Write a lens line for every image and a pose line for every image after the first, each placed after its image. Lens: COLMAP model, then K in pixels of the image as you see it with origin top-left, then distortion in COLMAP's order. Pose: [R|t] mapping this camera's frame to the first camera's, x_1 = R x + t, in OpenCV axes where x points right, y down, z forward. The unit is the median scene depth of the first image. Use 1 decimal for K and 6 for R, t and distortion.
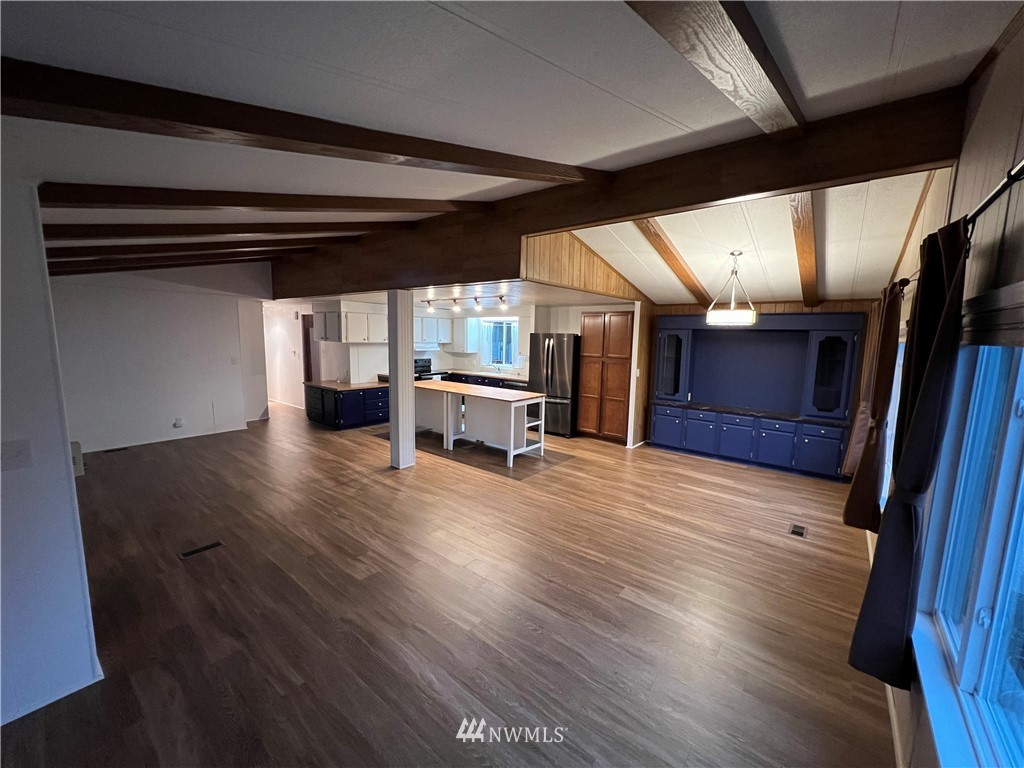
lens RADIAL K [[408.1, 0, 509.6], [0, 408.1, 386.3], [0, 0, 1]] dist [0.000141, -0.000086]
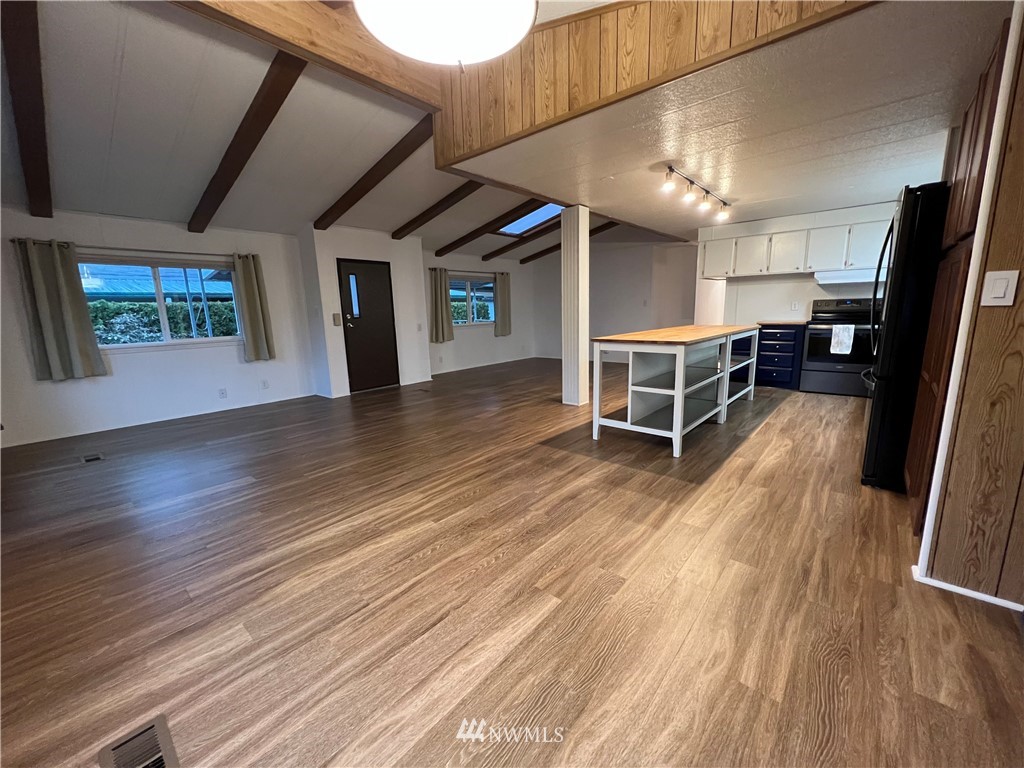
lens RADIAL K [[408.1, 0, 510.2], [0, 408.1, 383.3], [0, 0, 1]] dist [0.000141, -0.000086]
pose [[-0.037909, 0.175353, -0.983775, 1.059086], [-0.102679, 0.978589, 0.178385, 0.004327], [0.993992, 0.107775, -0.019093, 1.401579]]
